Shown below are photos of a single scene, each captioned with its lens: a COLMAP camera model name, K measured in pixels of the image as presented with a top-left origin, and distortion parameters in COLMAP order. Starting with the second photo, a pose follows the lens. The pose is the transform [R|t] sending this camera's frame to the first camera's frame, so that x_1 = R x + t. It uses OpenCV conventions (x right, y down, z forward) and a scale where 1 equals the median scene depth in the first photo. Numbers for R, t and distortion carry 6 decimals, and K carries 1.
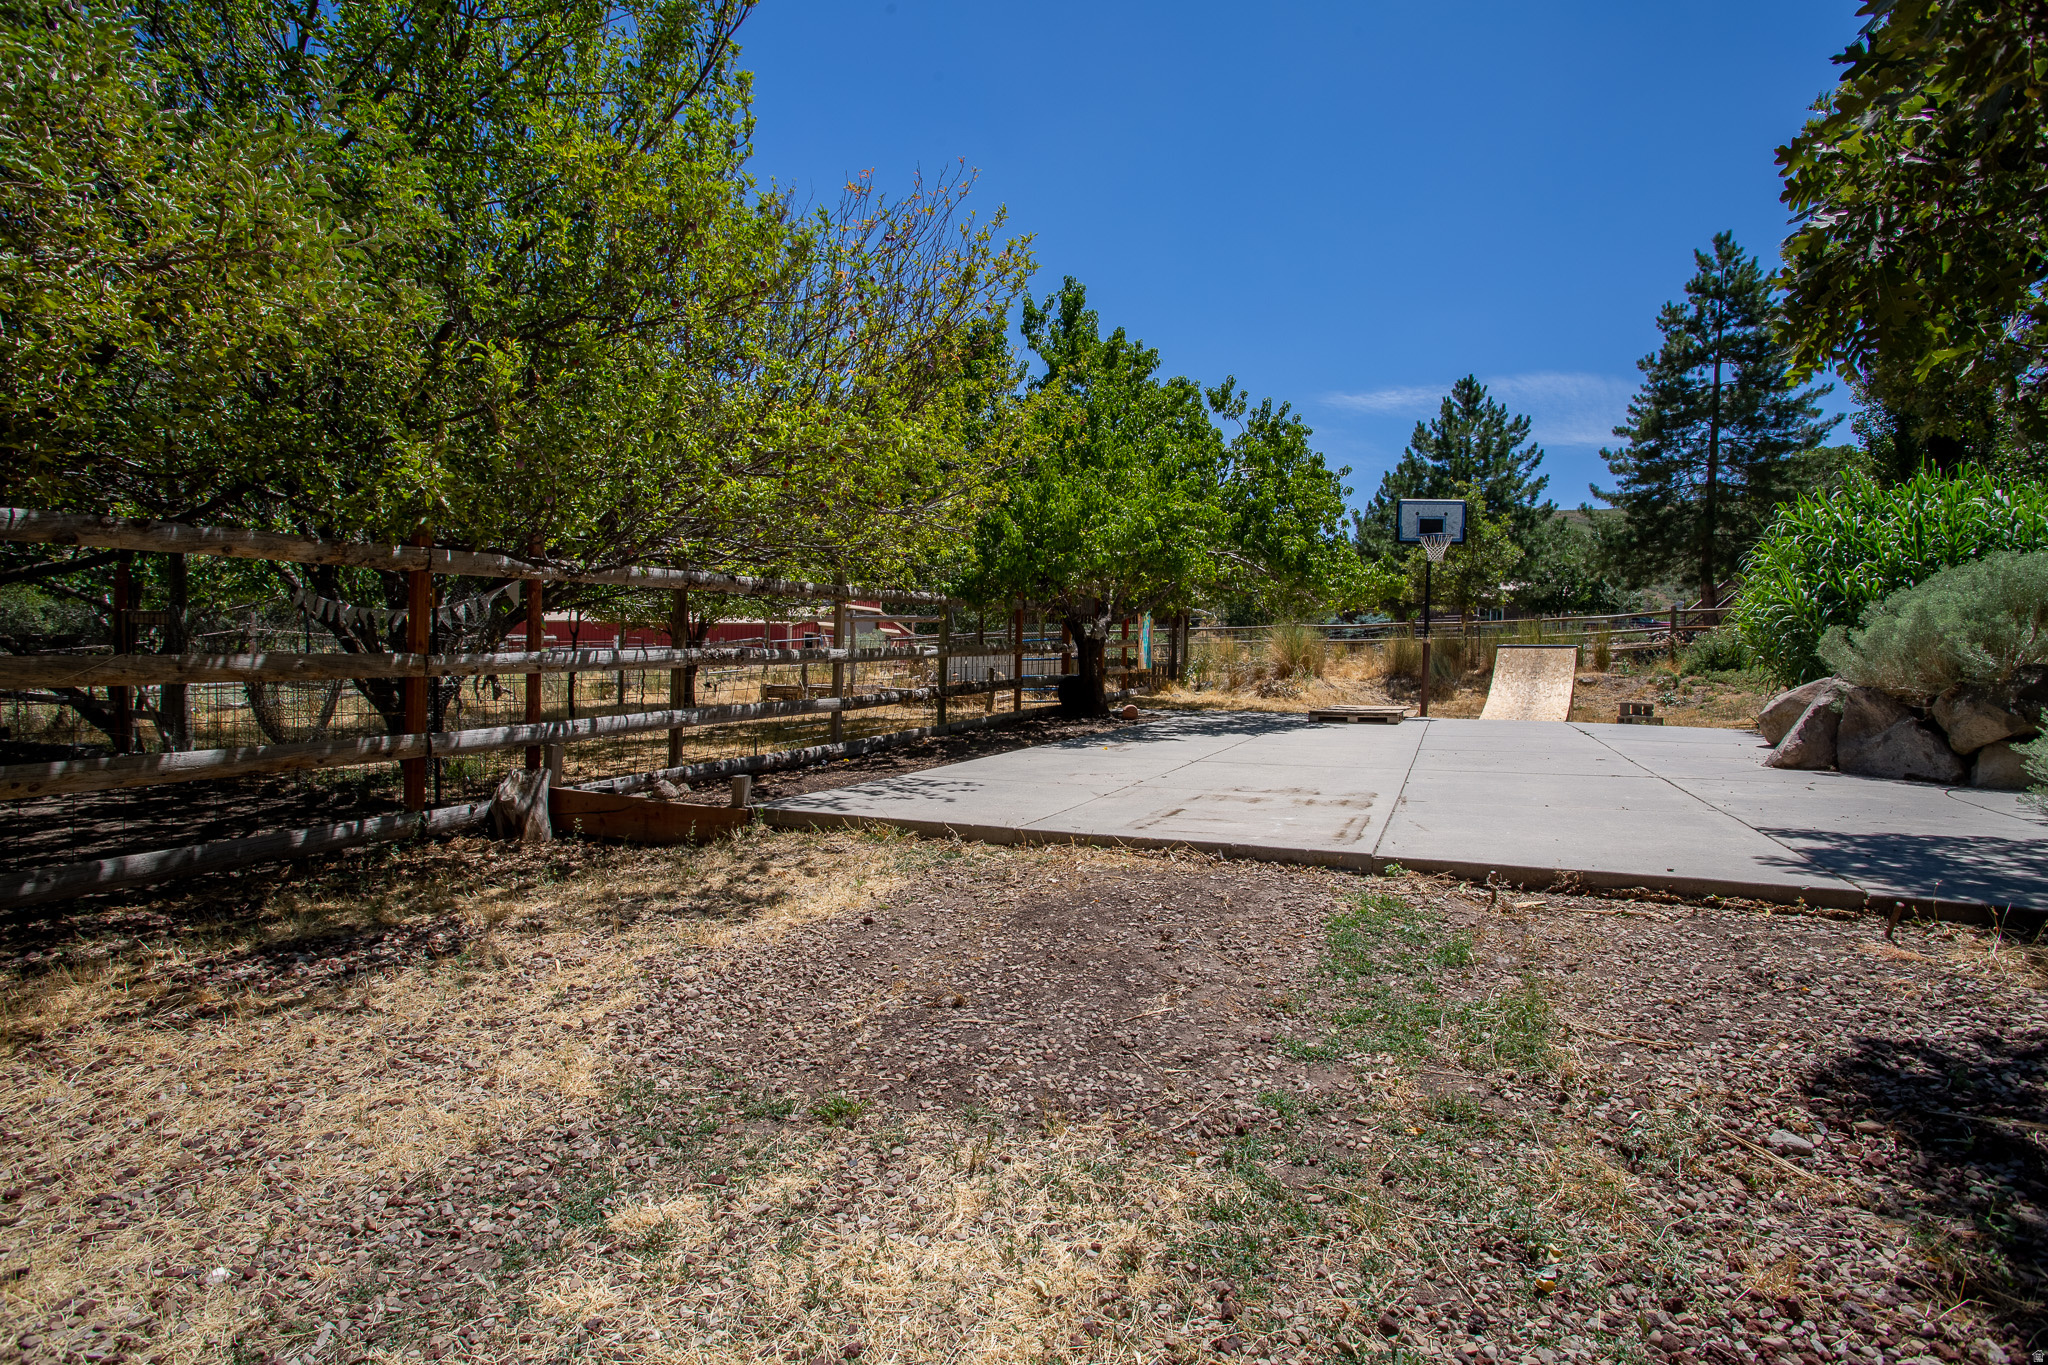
lens RADIAL K [[1001.7, 0, 1013.9], [0, 1001.7, 673.9], [0, 0, 1]] dist [-0.080105, 0.036425]
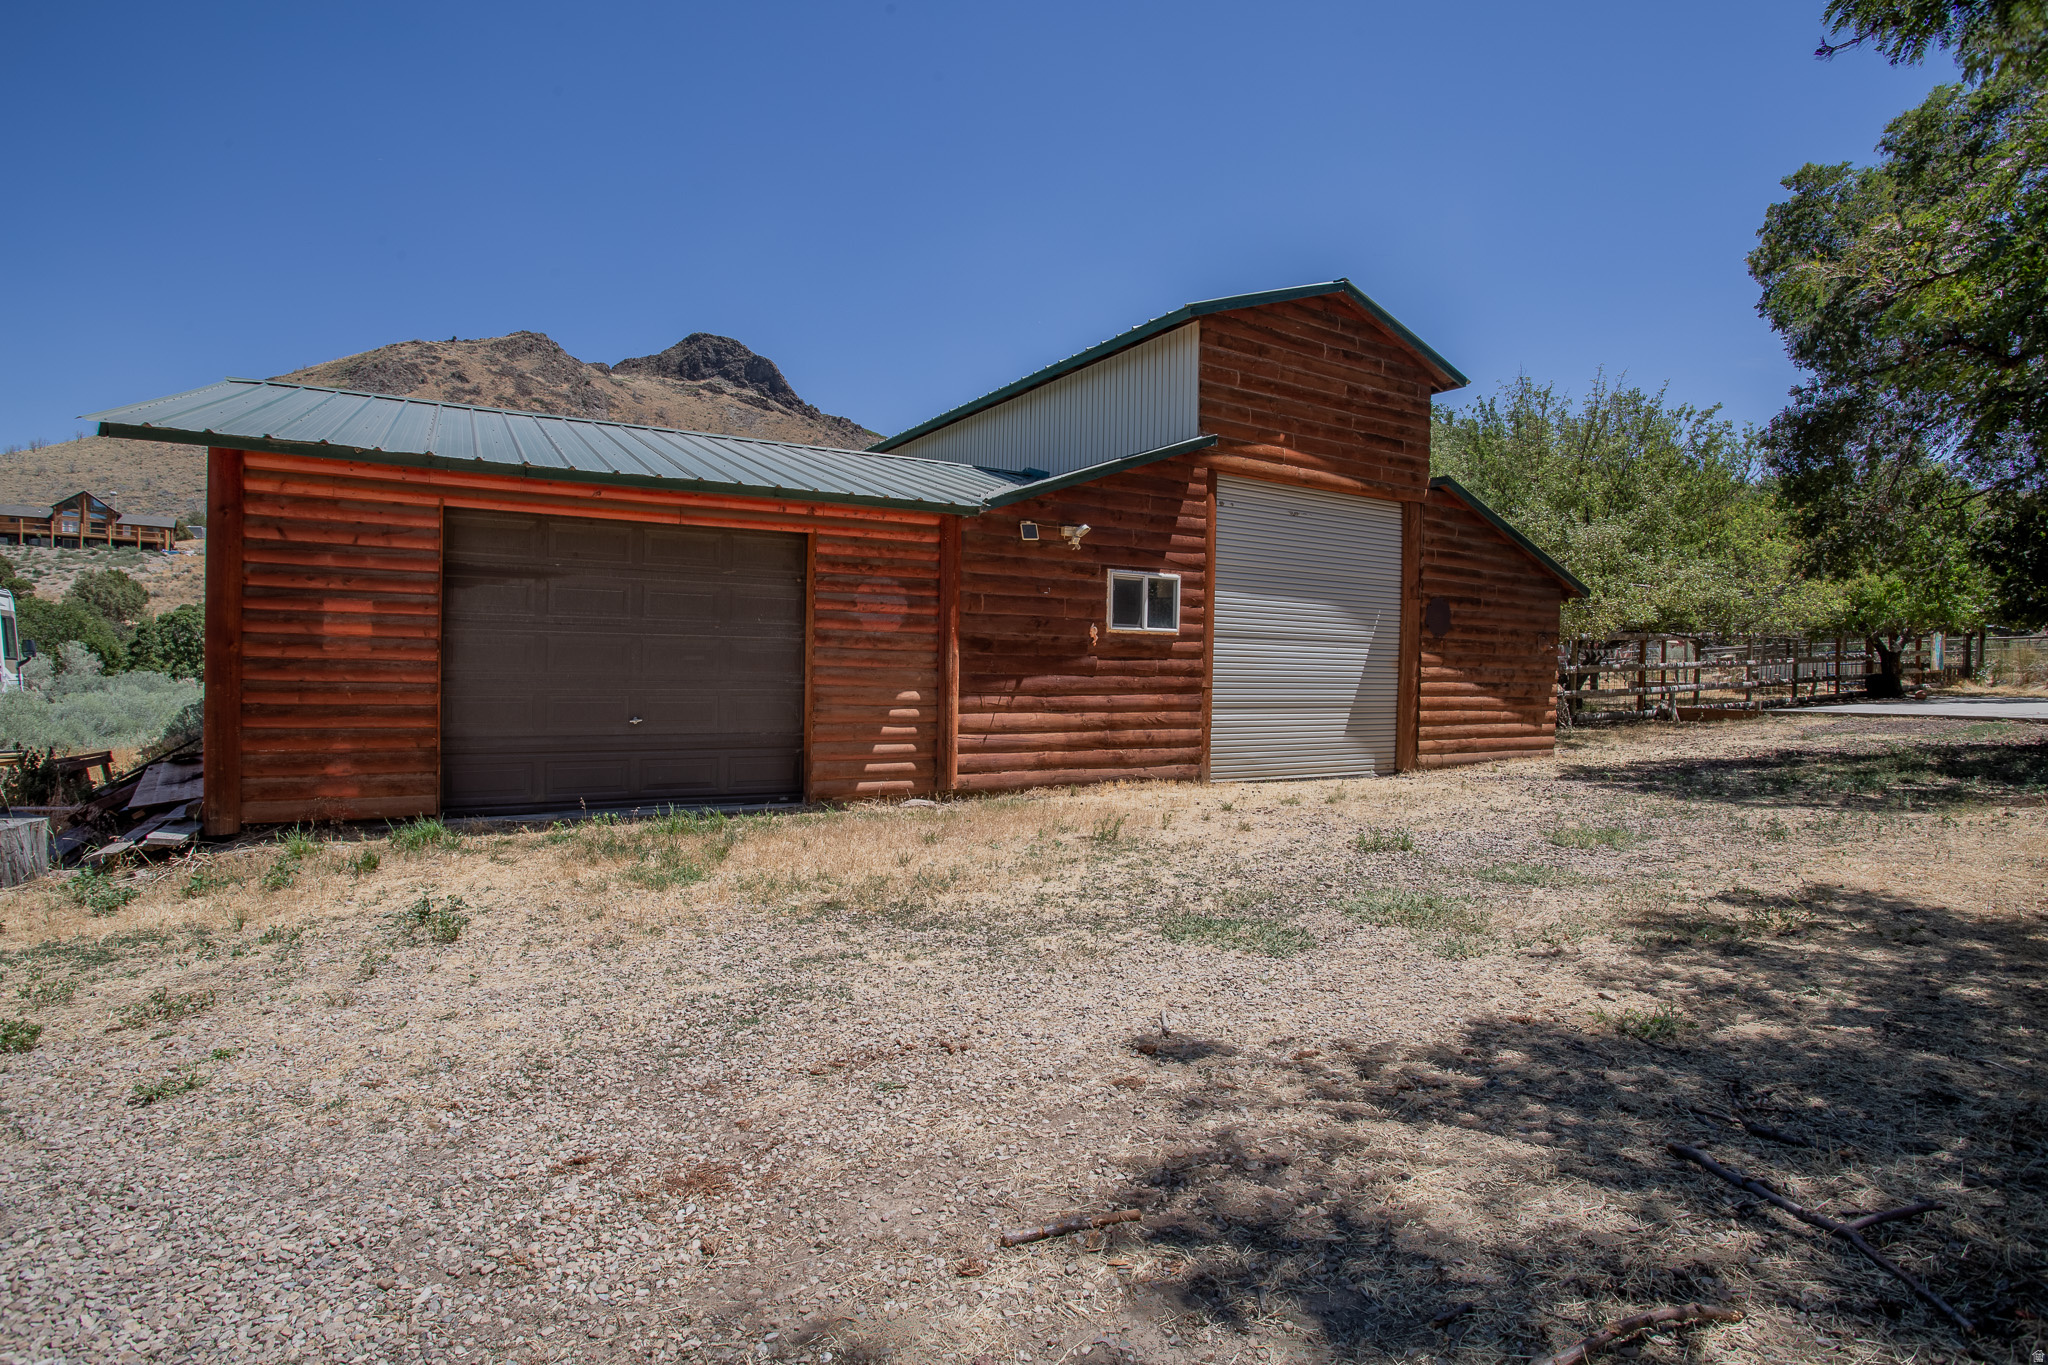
lens RADIAL K [[1001.7, 0, 1013.9], [0, 1001.7, 673.9], [0, 0, 1]] dist [-0.080105, 0.036425]
pose [[0.794156, -0.001324, -0.607712, -0.101656], [-0.002158, 0.999985, -0.004998, 0.011989], [0.607710, 0.005281, 0.794142, -1.066931]]
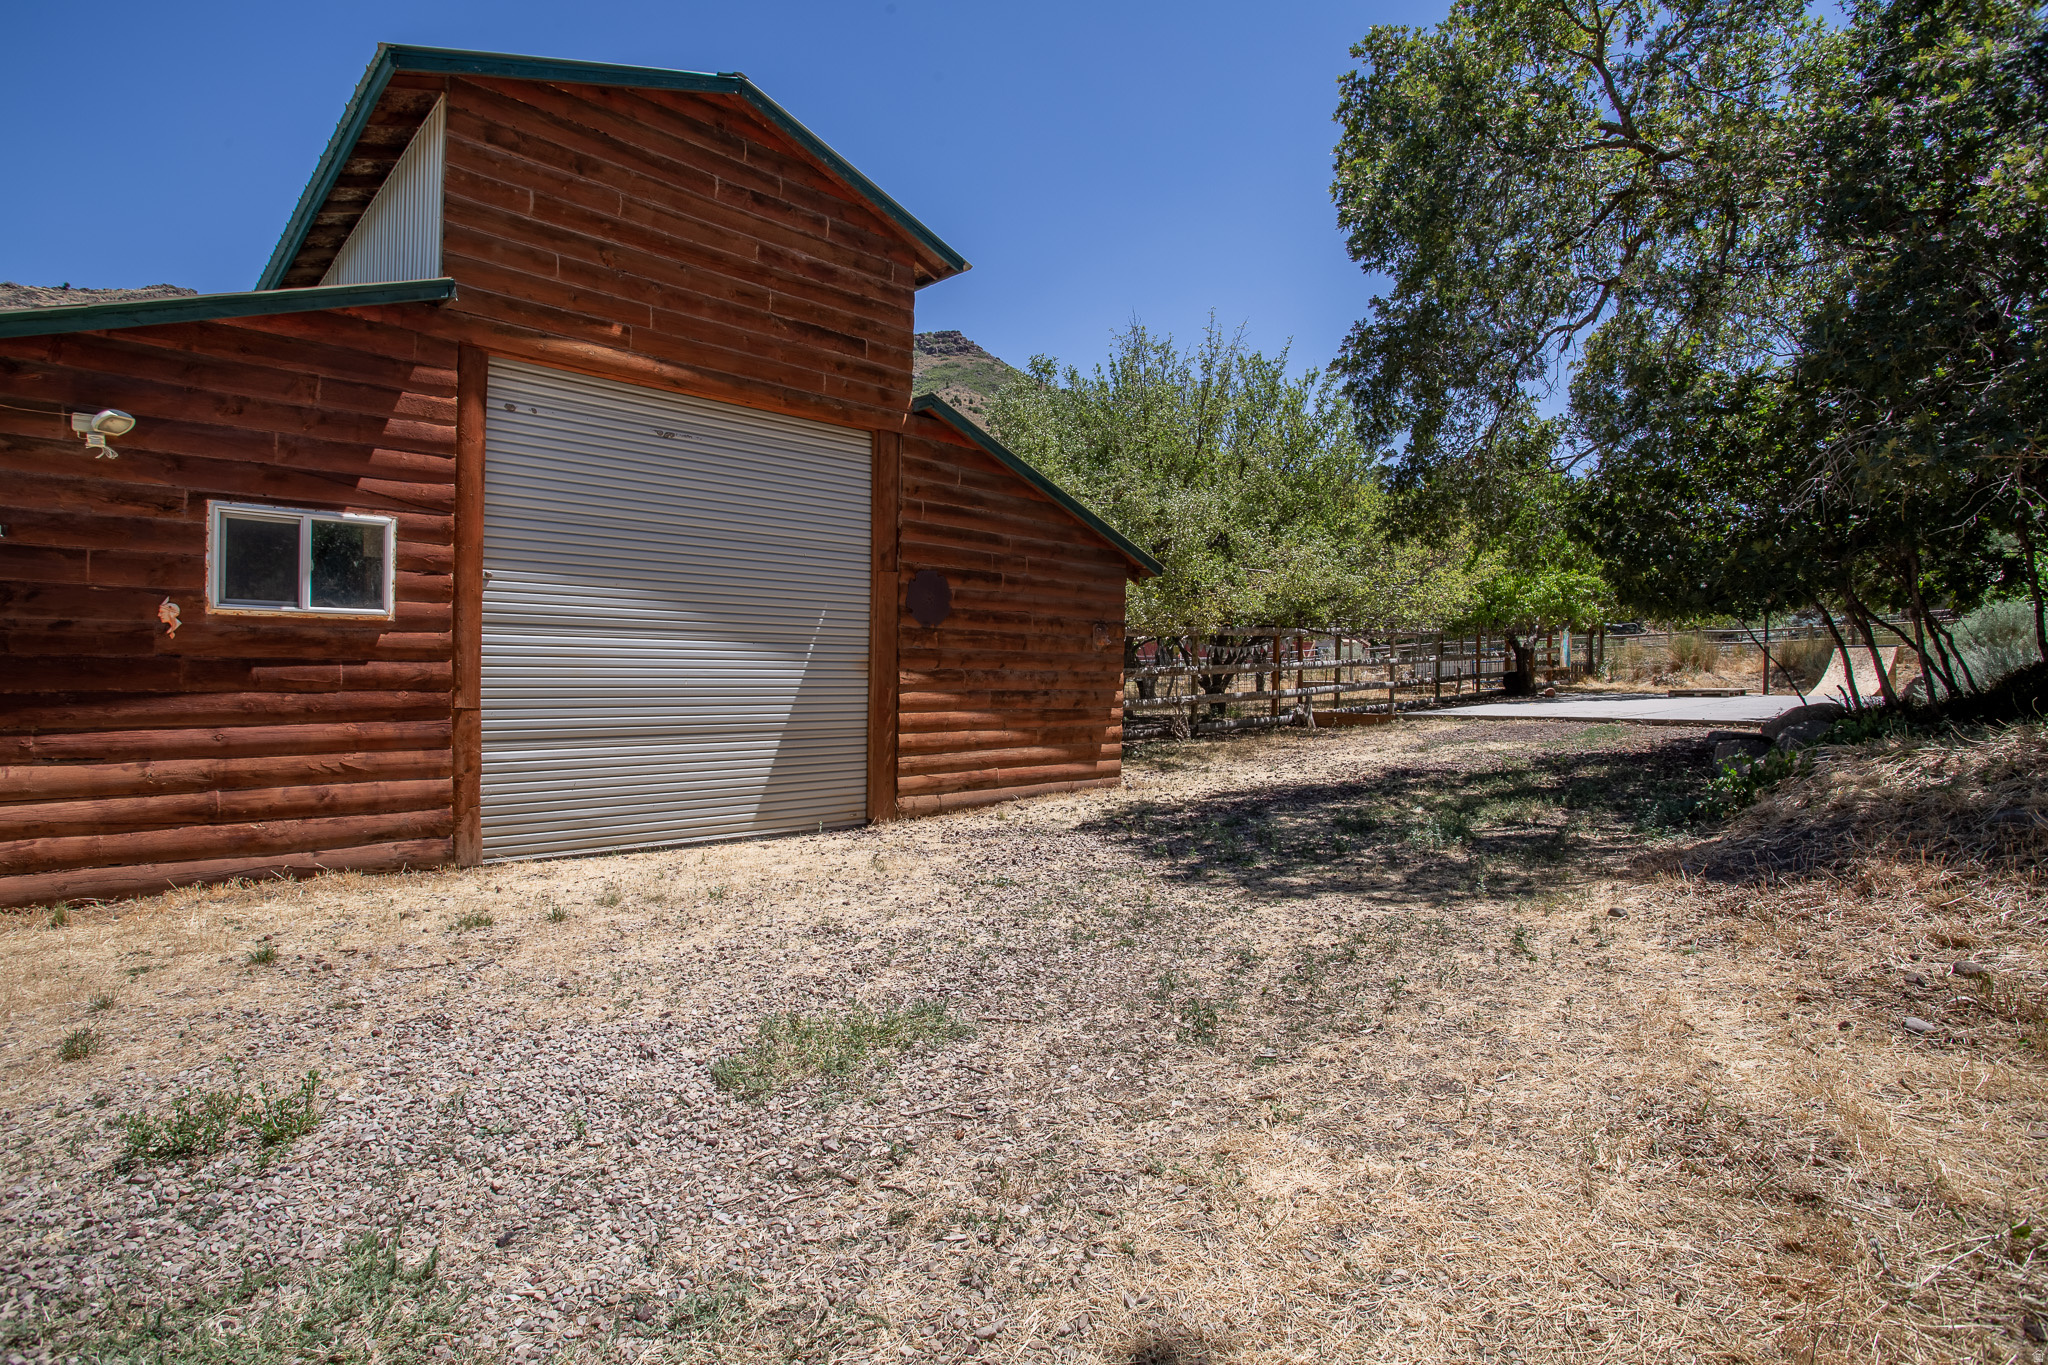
lens RADIAL K [[1001.7, 0, 1013.9], [0, 1001.7, 673.9], [0, 0, 1]] dist [-0.080105, 0.036425]
pose [[0.918144, -0.013798, -0.396006, -0.049036], [0.011324, 0.999899, -0.008584, 0.009575], [0.396085, 0.003397, 0.918208, -0.737749]]
